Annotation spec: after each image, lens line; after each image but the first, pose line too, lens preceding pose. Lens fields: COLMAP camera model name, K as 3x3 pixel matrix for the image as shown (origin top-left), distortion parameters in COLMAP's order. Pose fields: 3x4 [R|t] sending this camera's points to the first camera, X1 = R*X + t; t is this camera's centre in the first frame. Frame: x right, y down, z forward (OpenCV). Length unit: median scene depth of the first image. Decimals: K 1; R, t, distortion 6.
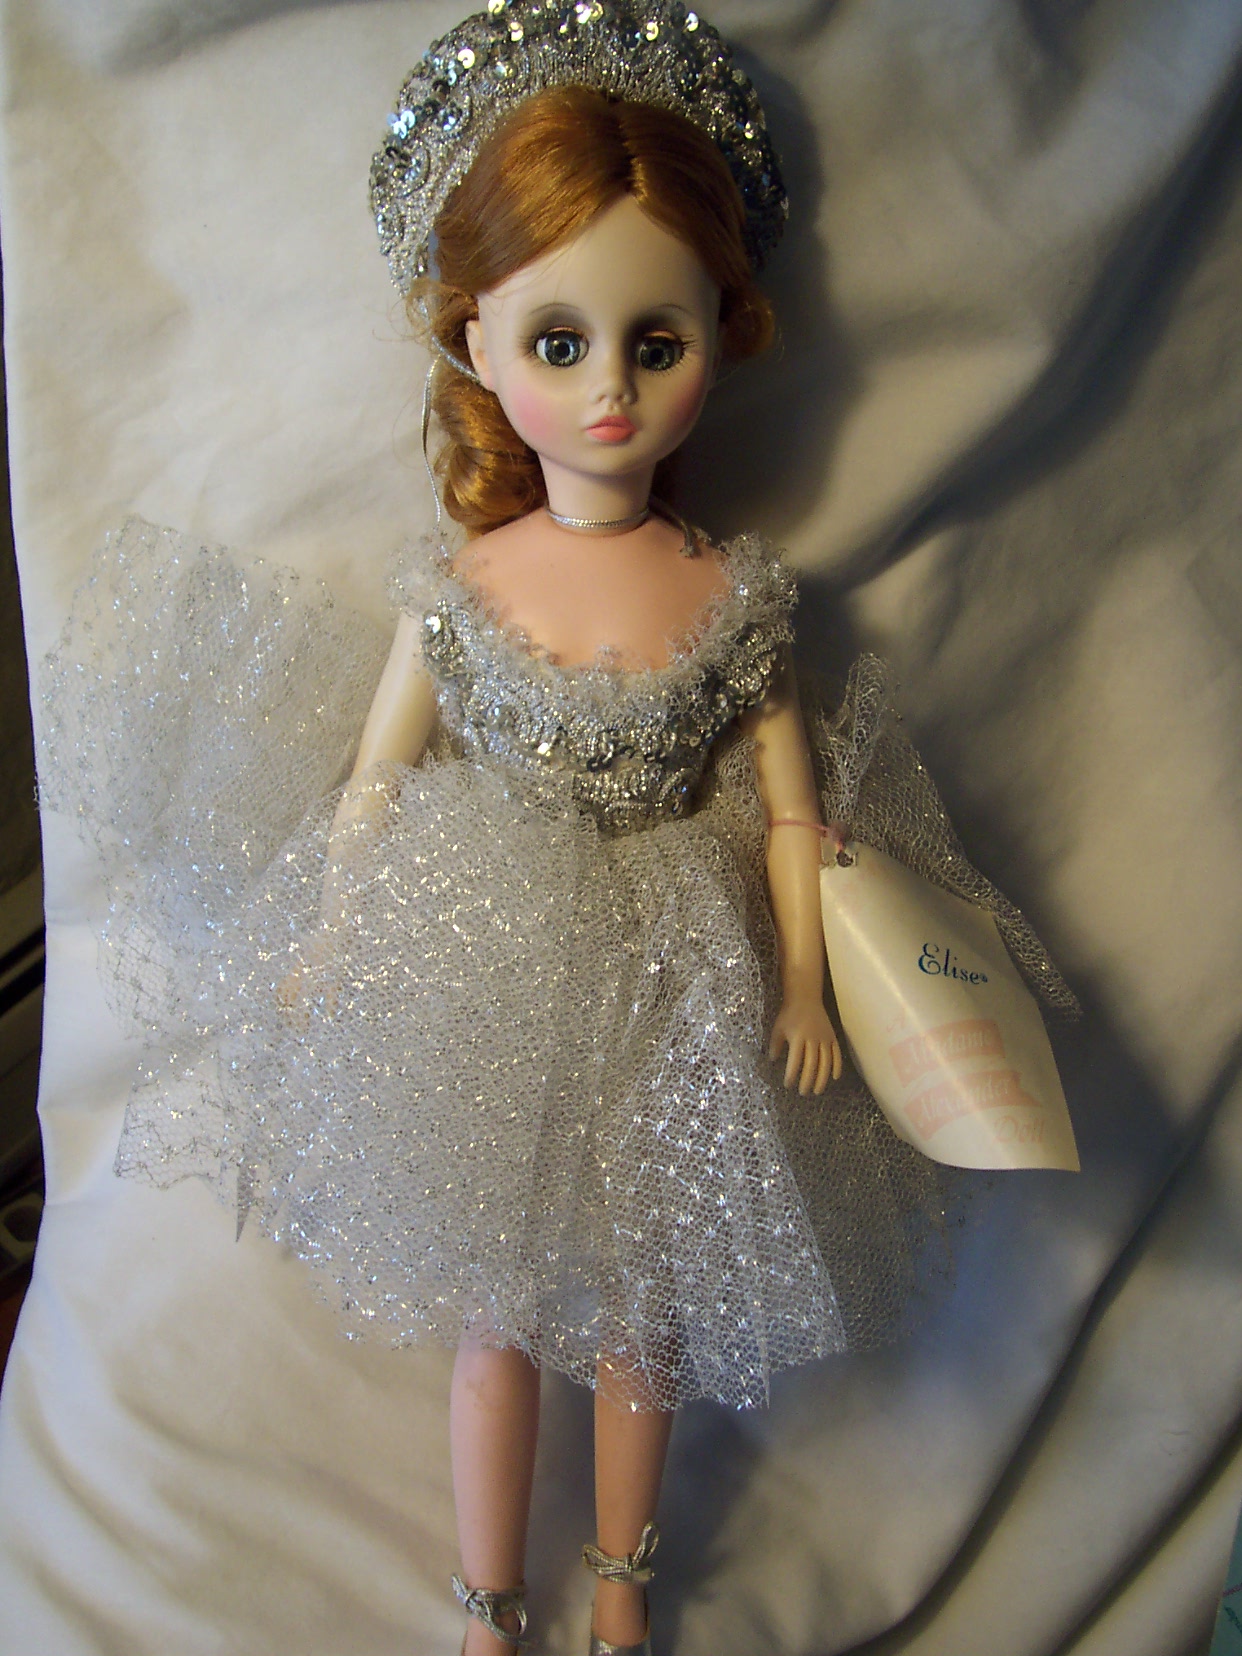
lens RADIAL K [[1806.1, 0, 621.0], [0, 1806.1, 828.0], [0, 0, 1]] dist [-0.150934, 0.116630]
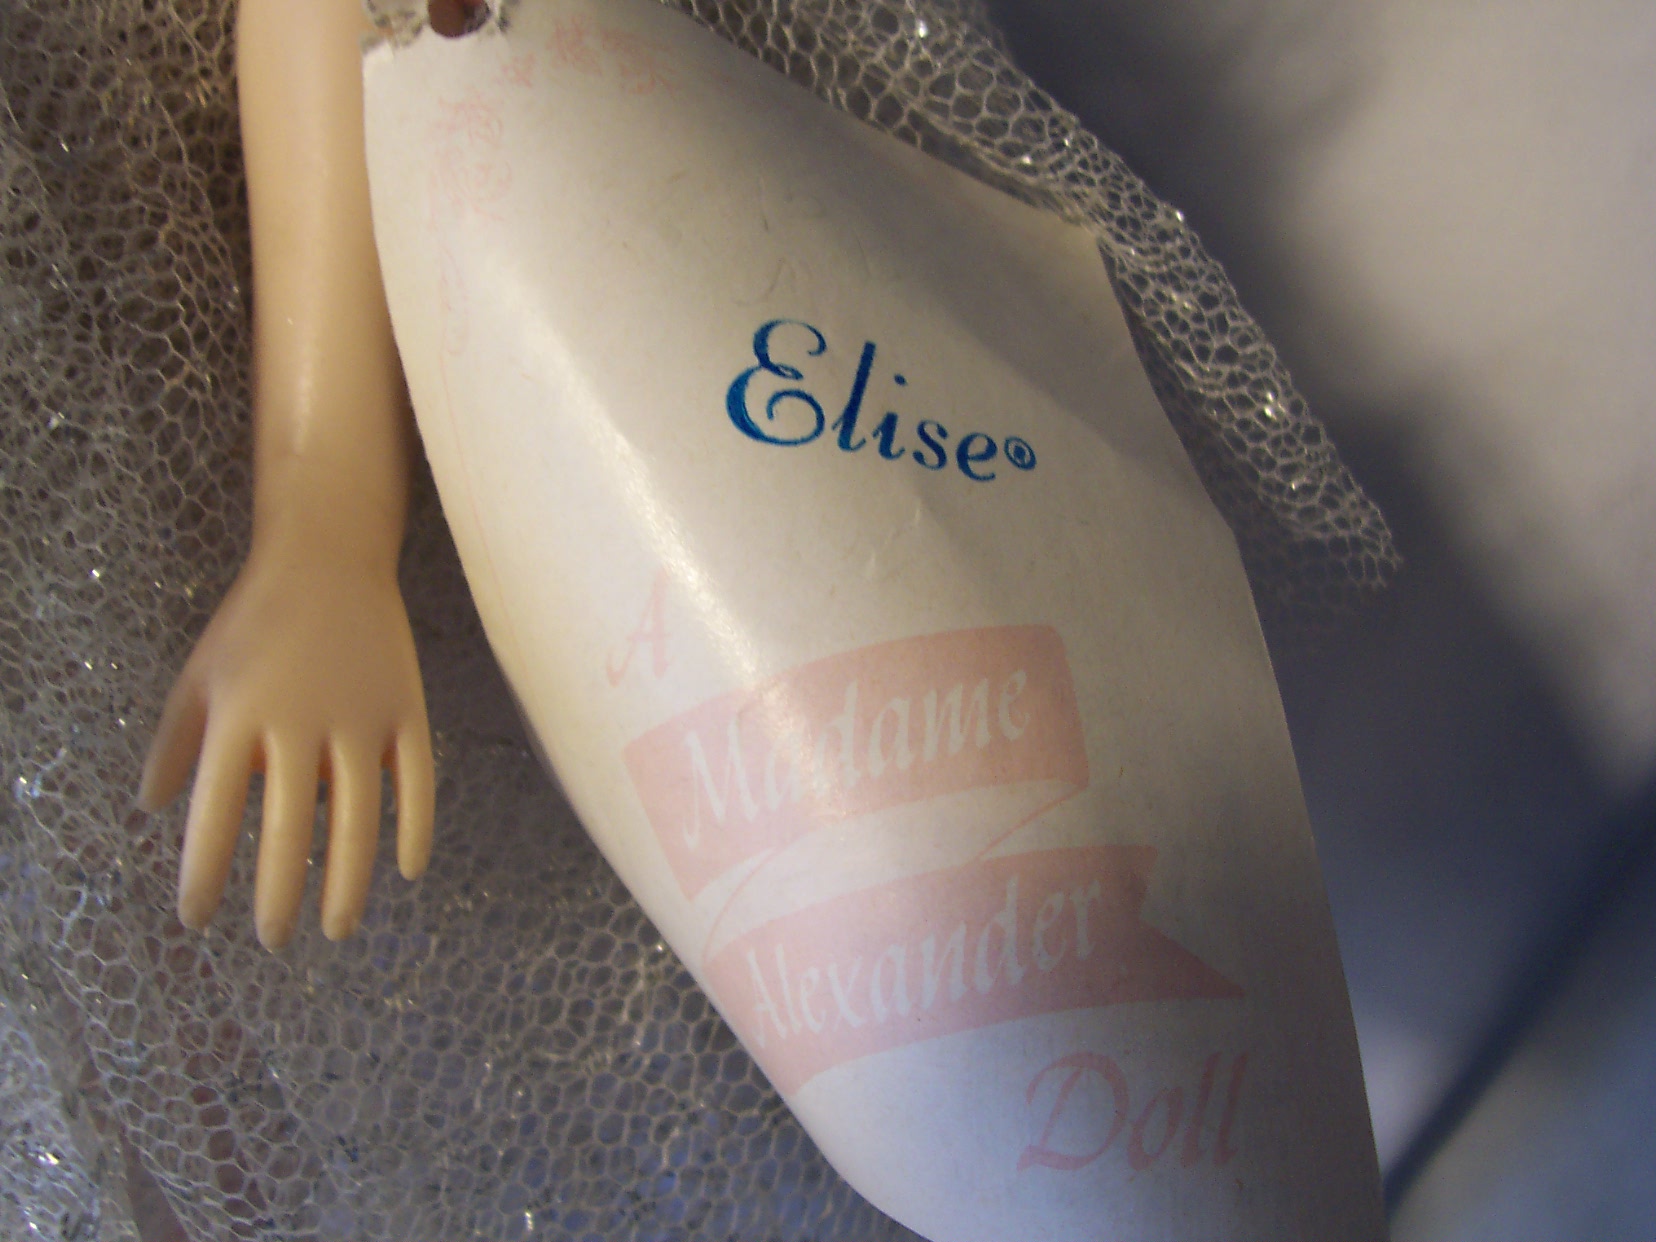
lens RADIAL K [[1806.1, 0, 828.0], [0, 1806.1, 621.0], [0, 0, 1]] dist [-0.150934, 0.116630]
pose [[0.998634, -0.029630, -0.043028, 0.192740], [0.036799, 0.983566, 0.176758, 0.063168], [0.037083, -0.178100, 0.983313, 0.772062]]
